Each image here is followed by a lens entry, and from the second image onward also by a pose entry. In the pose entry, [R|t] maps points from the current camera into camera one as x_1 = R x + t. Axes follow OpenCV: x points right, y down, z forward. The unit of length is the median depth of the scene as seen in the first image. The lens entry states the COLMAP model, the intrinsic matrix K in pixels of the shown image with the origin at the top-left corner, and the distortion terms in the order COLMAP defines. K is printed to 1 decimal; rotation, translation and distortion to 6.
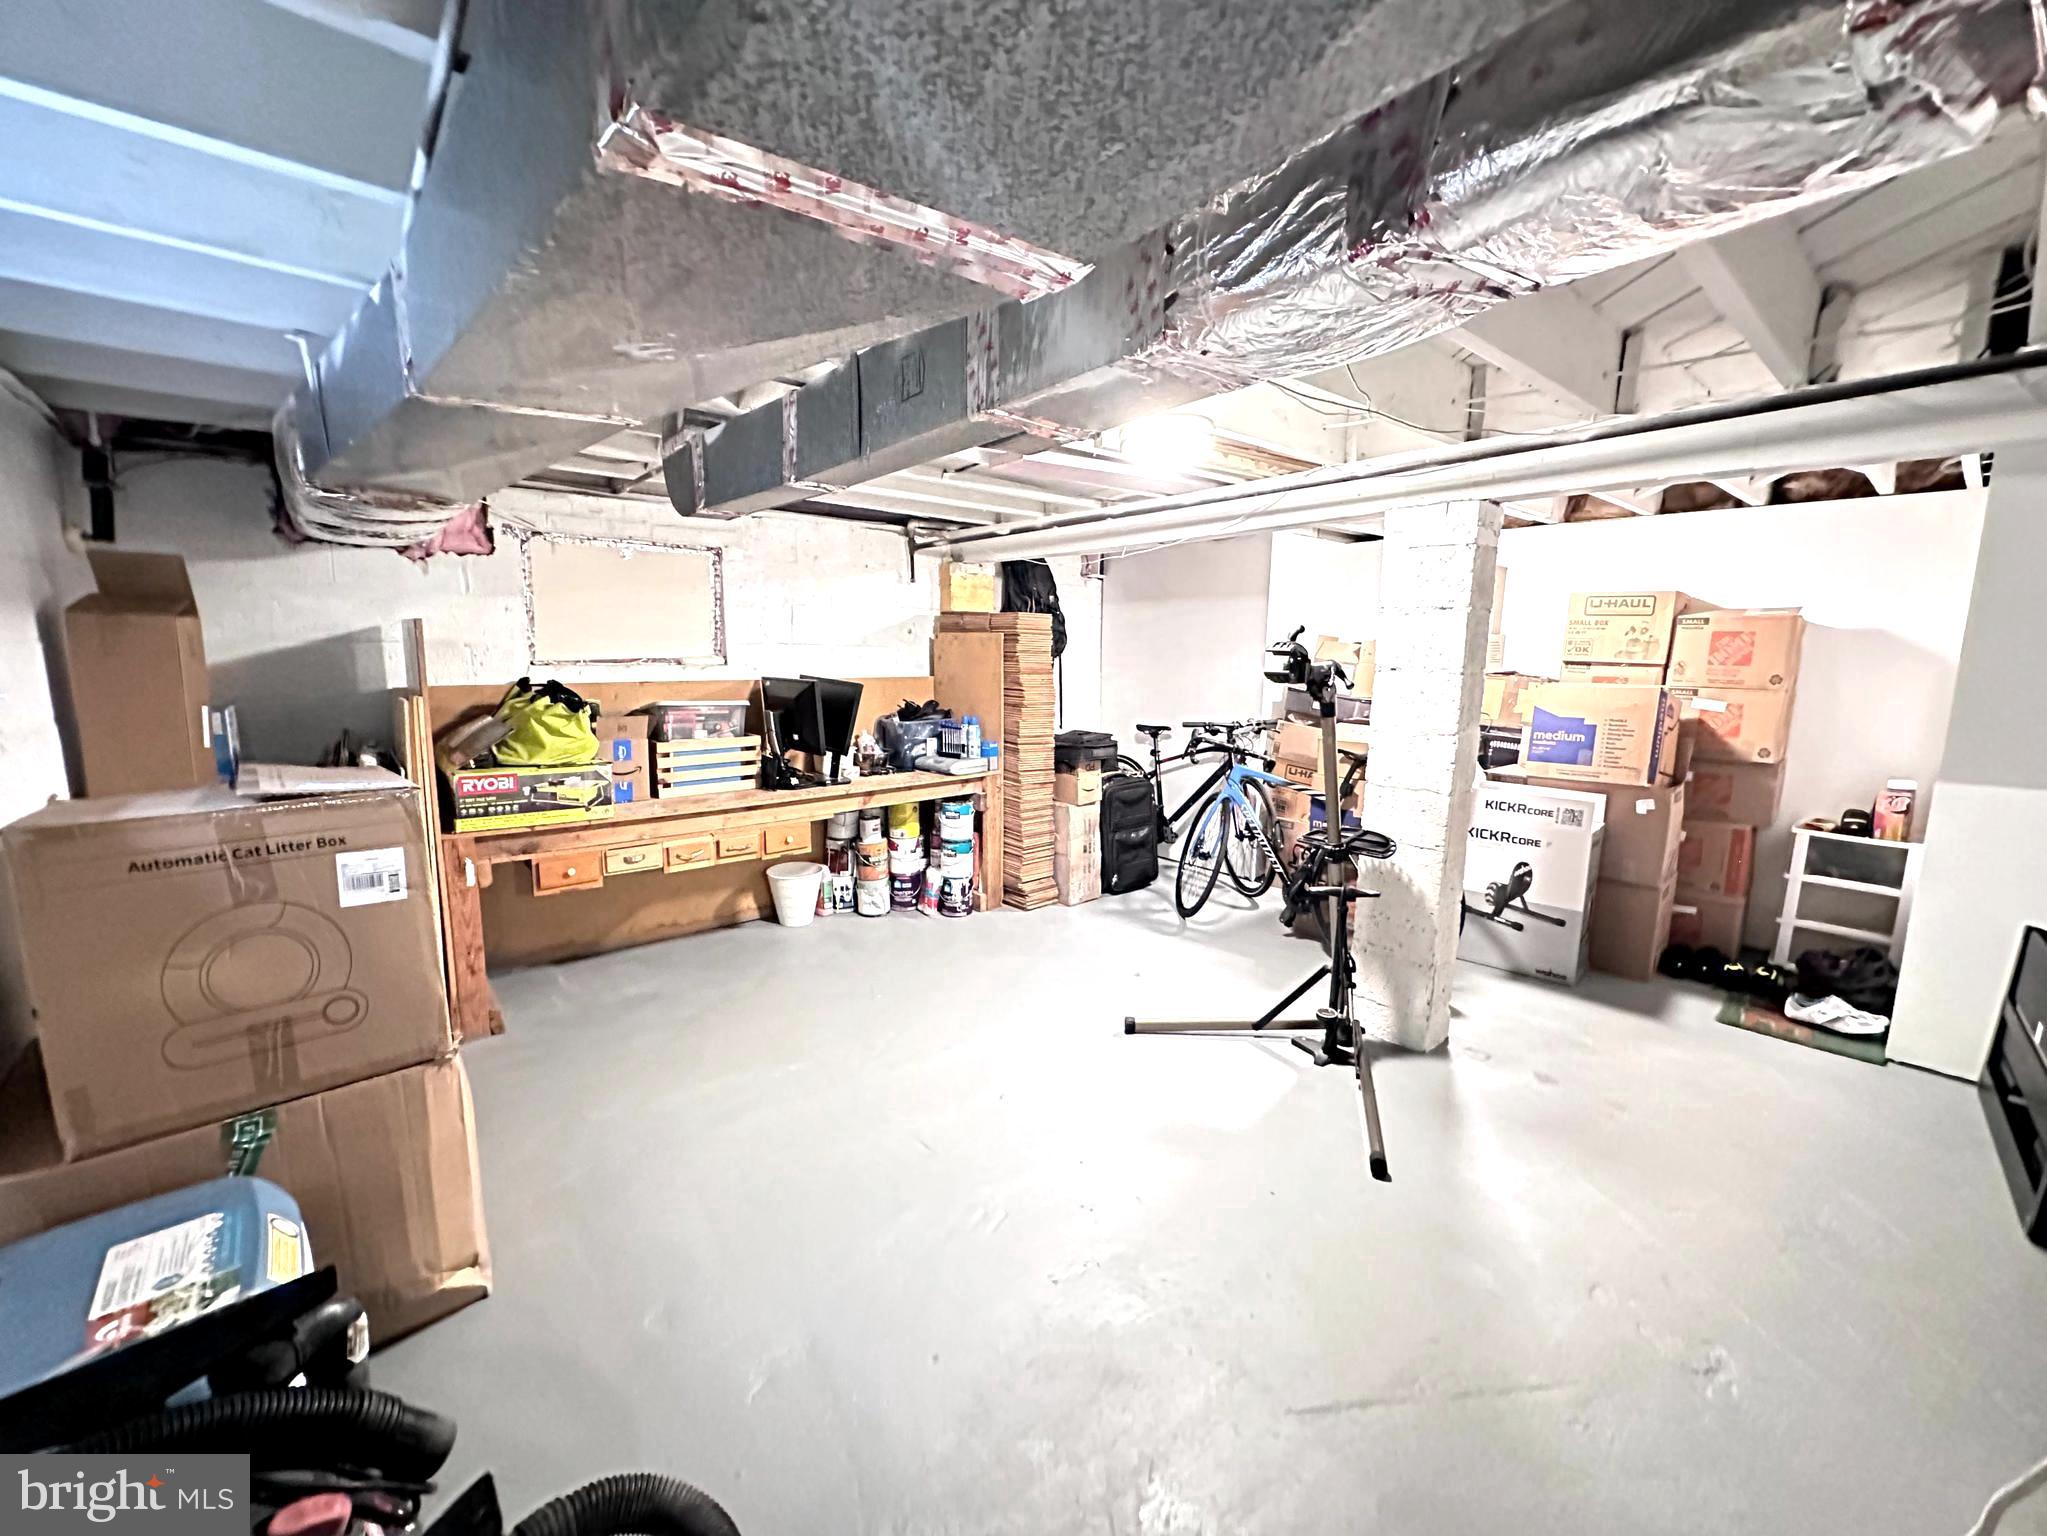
lens RADIAL K [[812.9, 0, 1019.5], [0, 812.9, 770.7], [0, 0, 1]] dist [-0.007105, 0.000713]
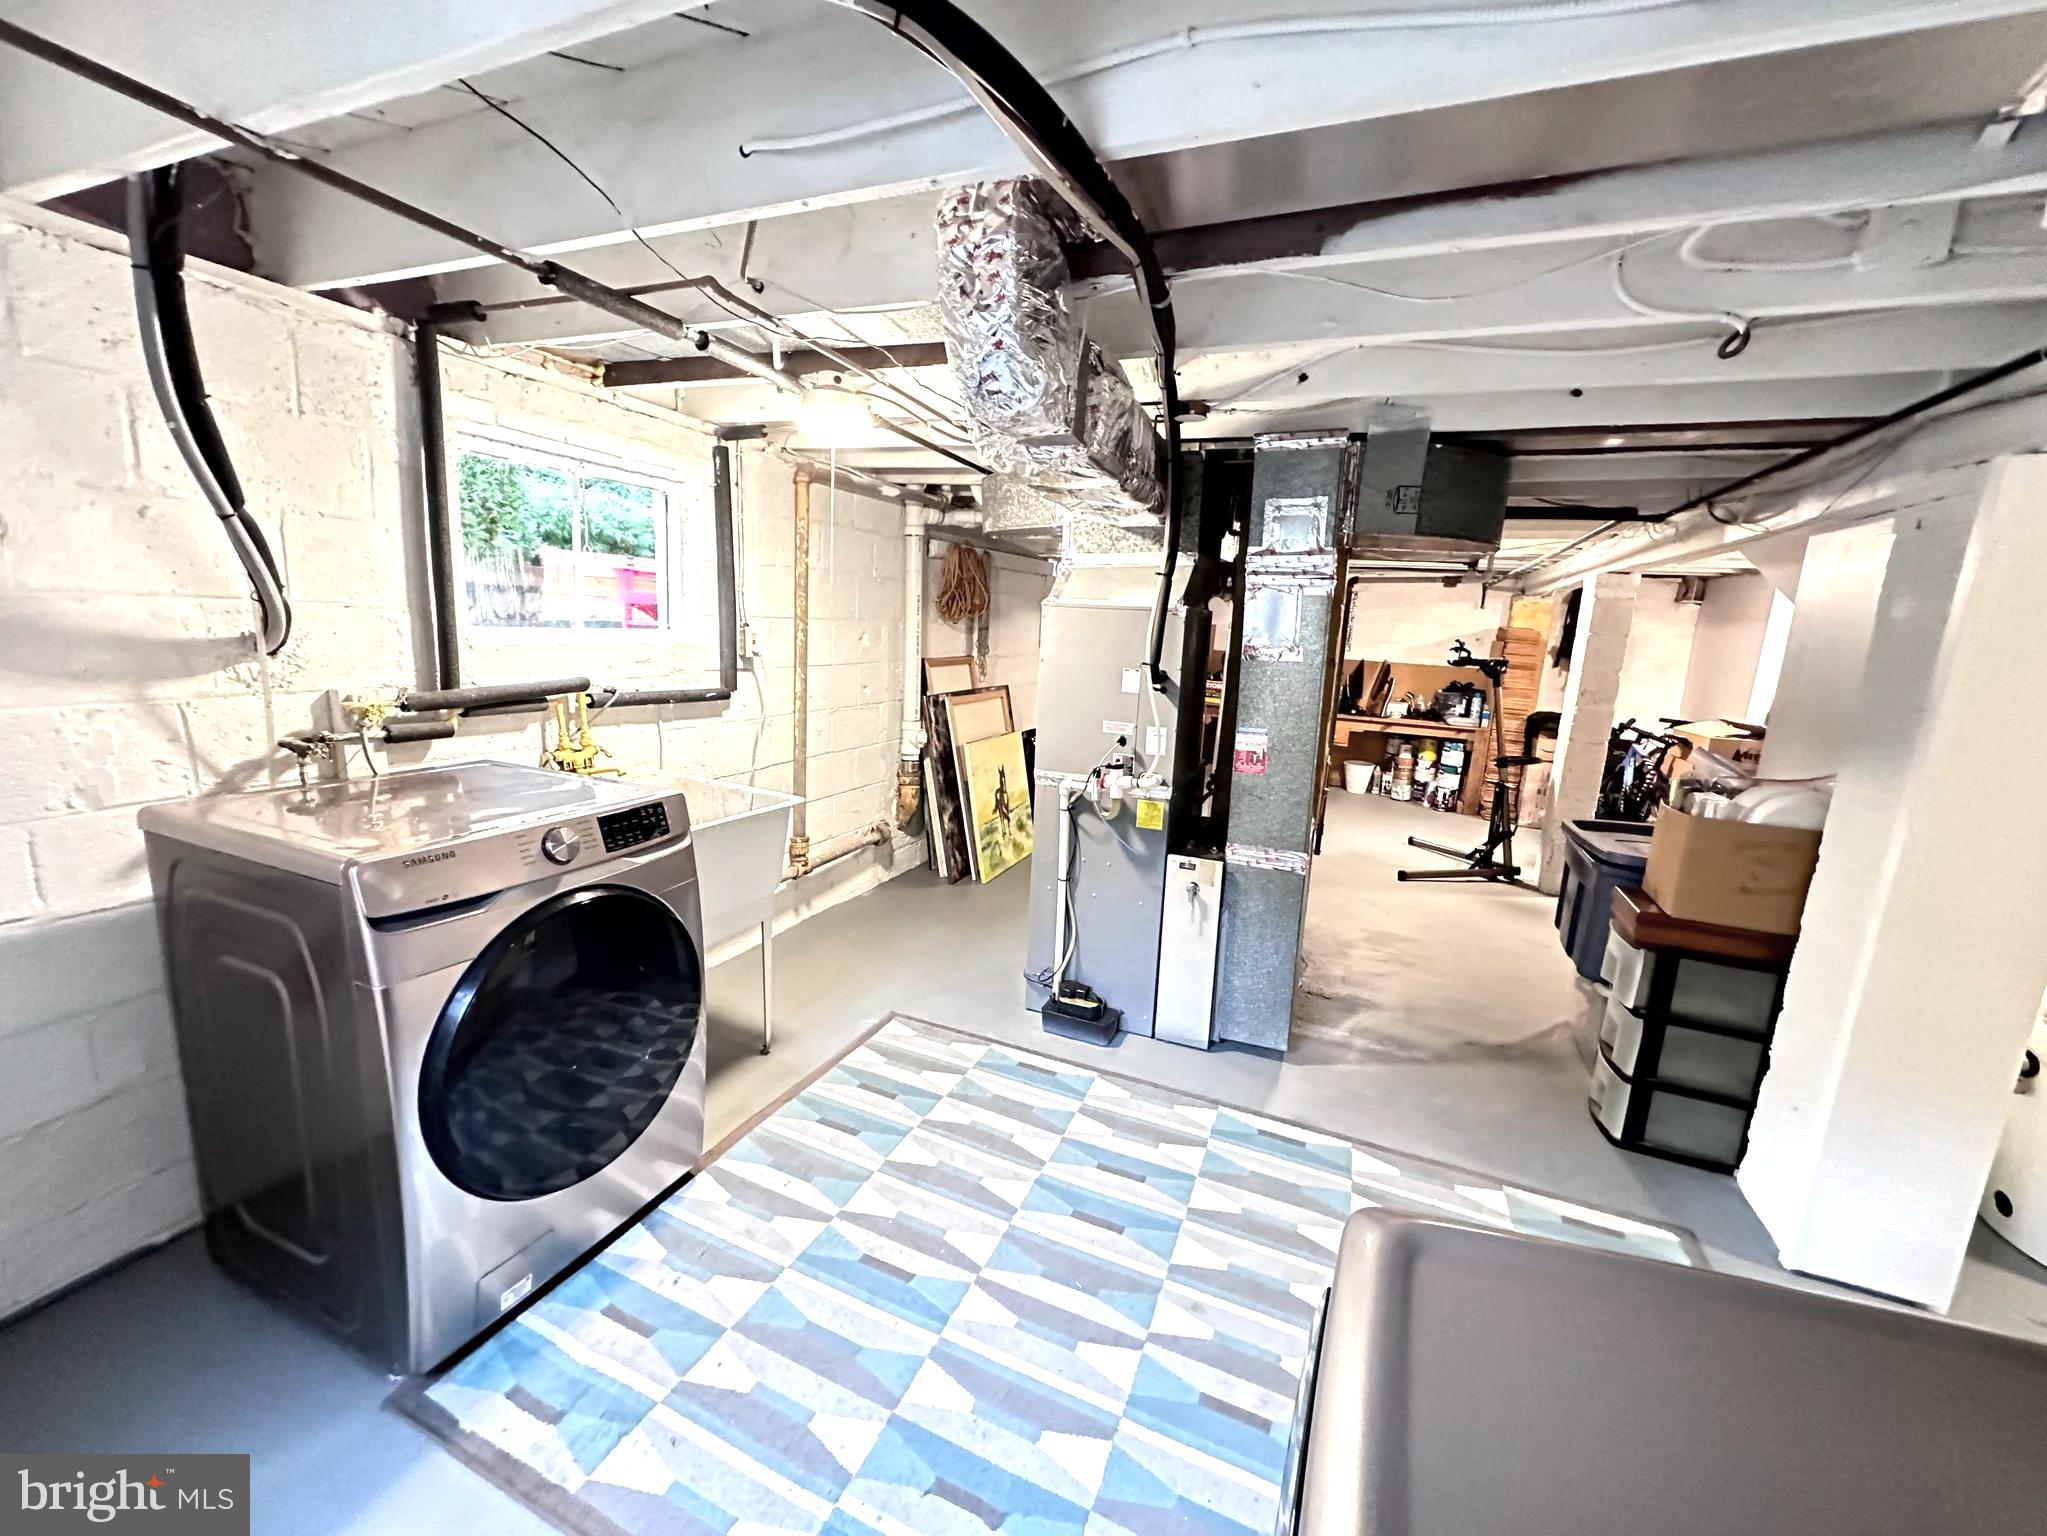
lens RADIAL K [[812.9, 0, 1019.5], [0, 812.9, 770.7], [0, 0, 1]] dist [-0.007105, 0.000713]
pose [[0.442541, 0.179628, -0.878573, 0.970384], [-0.187946, 0.976552, 0.104991, 0.086897], [0.876832, 0.118661, 0.465925, -0.513176]]
